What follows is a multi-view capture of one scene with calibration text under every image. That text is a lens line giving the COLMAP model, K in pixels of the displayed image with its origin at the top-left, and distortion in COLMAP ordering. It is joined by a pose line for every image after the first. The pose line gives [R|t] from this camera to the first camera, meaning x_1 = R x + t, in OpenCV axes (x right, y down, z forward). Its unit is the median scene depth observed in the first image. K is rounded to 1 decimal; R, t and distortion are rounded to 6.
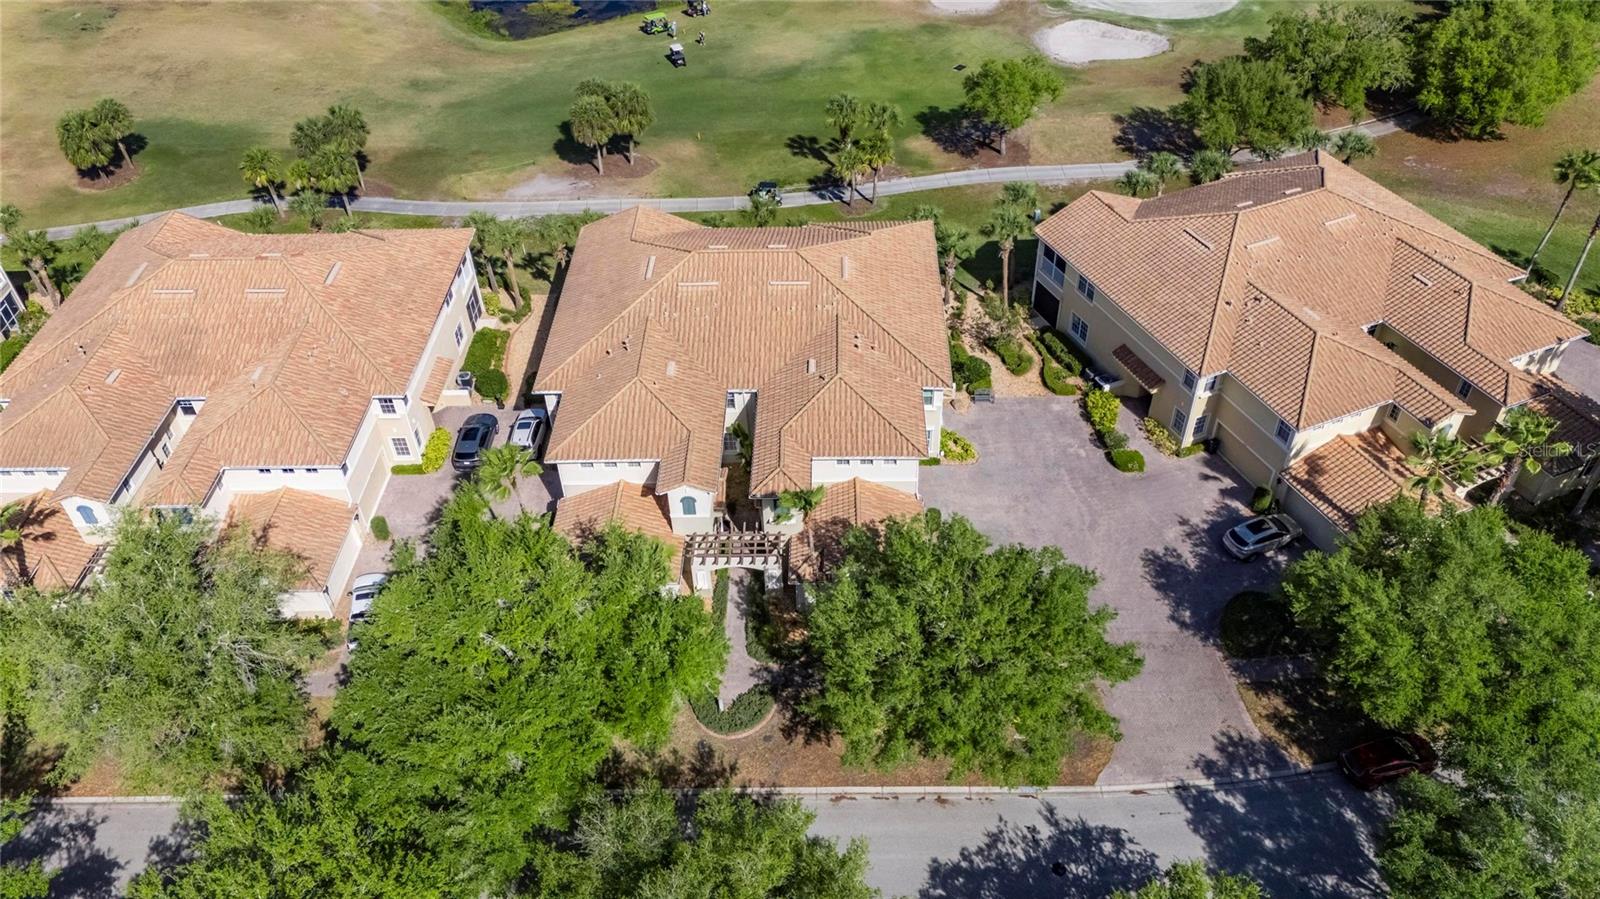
lens RADIAL K [[1150.3, 0, 817.8], [0, 1150.3, 450.8], [0, 0, 1]] dist [0.094193, -0.101905]
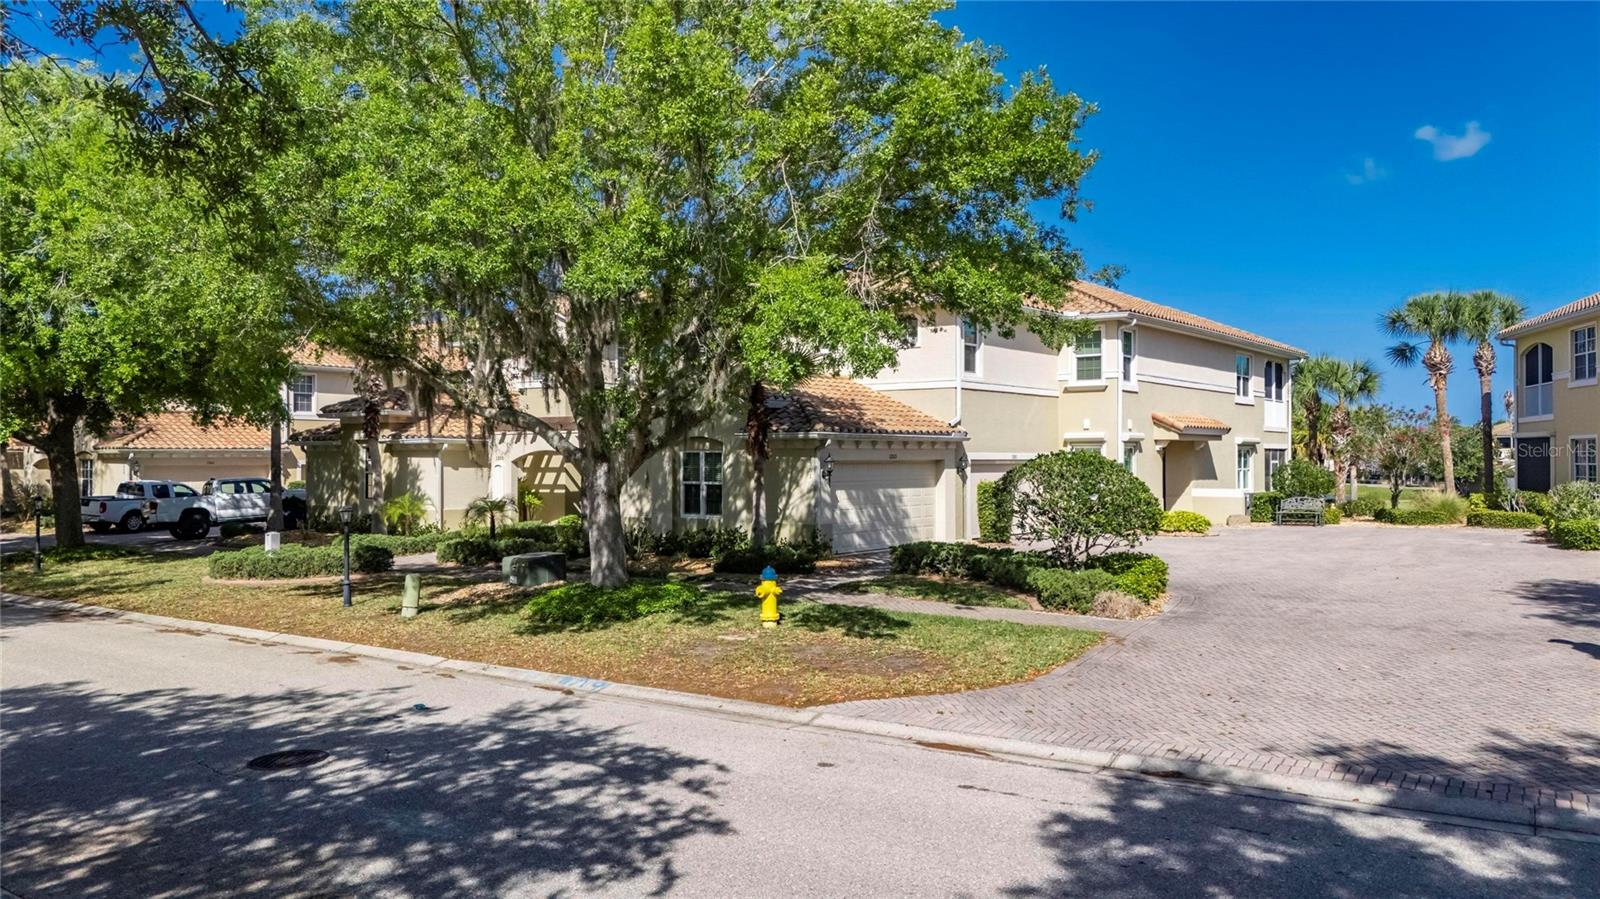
lens RADIAL K [[1177.9, 0, 800.0], [0, 1177.9, 449.5], [0, 0, 1]] dist [0.047376, -0.001596]
pose [[0.802183, 0.030143, -0.596317, 0.312366], [-0.417432, 0.742400, -0.524015, 0.310016], [0.426910, 0.669278, 0.608124, 0.699040]]
